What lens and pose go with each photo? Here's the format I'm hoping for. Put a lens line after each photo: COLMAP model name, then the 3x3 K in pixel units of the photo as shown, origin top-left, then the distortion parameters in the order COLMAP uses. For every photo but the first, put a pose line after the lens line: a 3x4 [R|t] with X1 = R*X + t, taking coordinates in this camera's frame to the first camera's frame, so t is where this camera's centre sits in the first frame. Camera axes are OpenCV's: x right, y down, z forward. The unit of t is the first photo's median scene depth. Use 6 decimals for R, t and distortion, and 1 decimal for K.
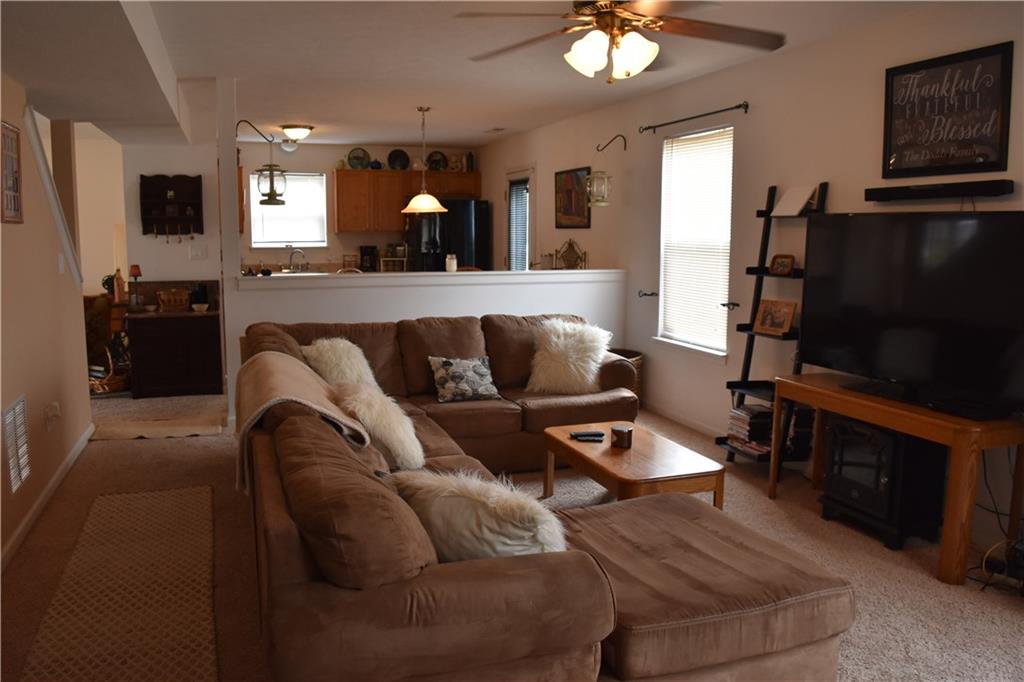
lens RADIAL K [[797.9, 0, 512.0], [0, 797.9, 341.0], [0, 0, 1]] dist [-0.098083, 0.029977]
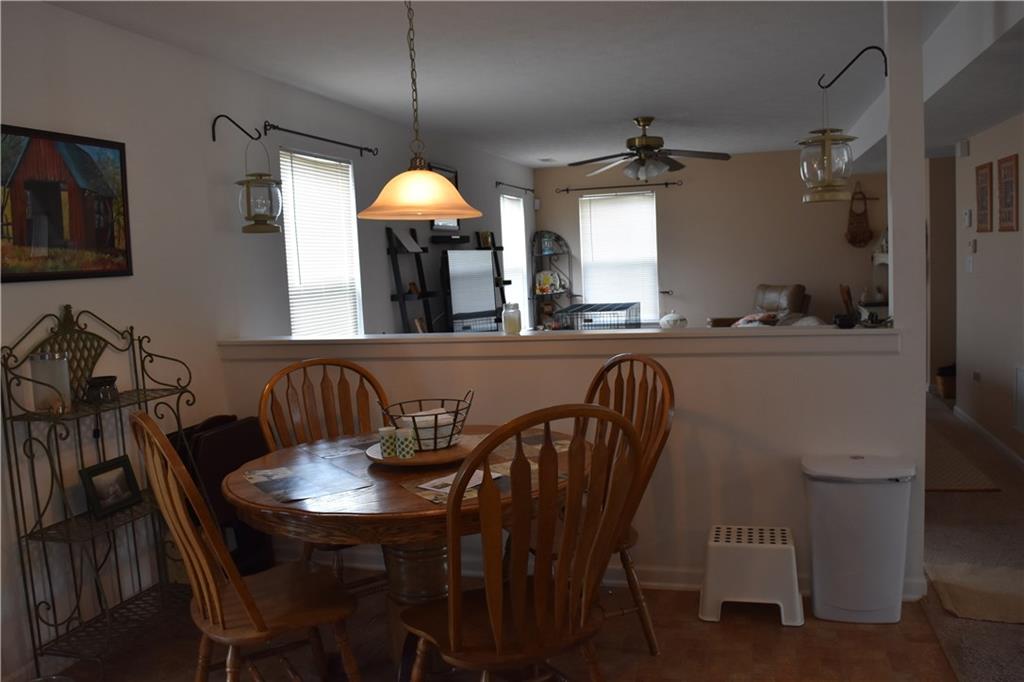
lens RADIAL K [[823.9, 0, 512.0], [0, 823.9, 341.0], [0, 0, 1]] dist [-0.114840, -0.000160]
pose [[-0.802885, -0.020925, 0.595766, -0.277377], [0.129675, 0.969323, 0.208802, -0.131898], [-0.581859, 0.244900, -0.775541, 0.943941]]
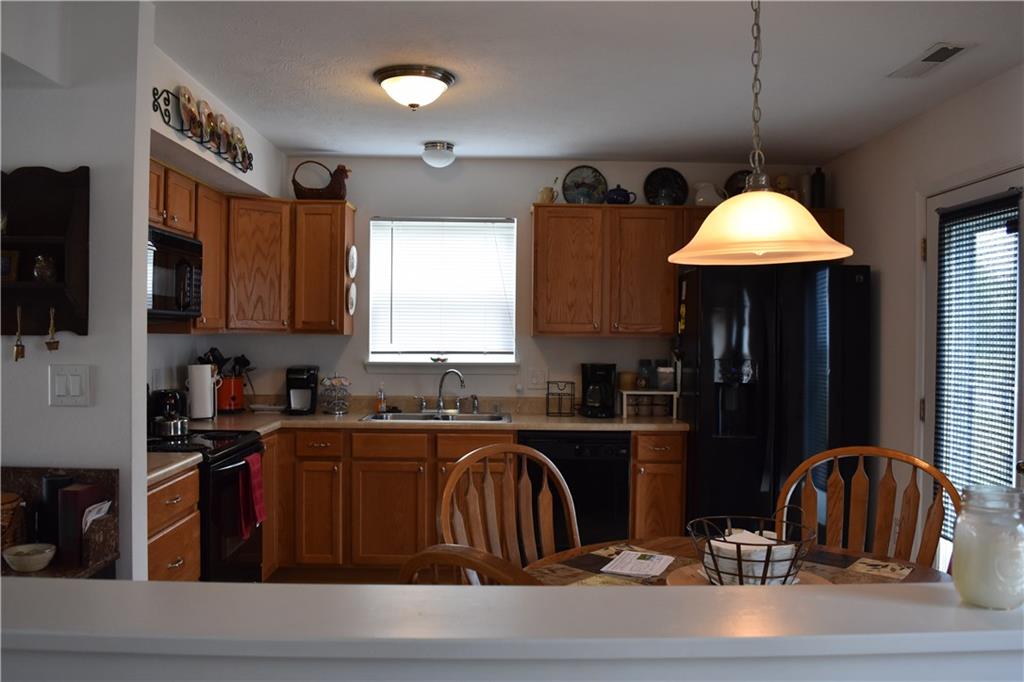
lens RADIAL K [[823.9, 0, 512.0], [0, 823.9, 341.0], [0, 0, 1]] dist [-0.114840, -0.000160]
pose [[0.947085, 0.008295, -0.320876, -0.073109], [-0.049549, 0.991462, -0.120615, -0.072453], [0.317136, 0.130132, 0.939410, 0.527459]]
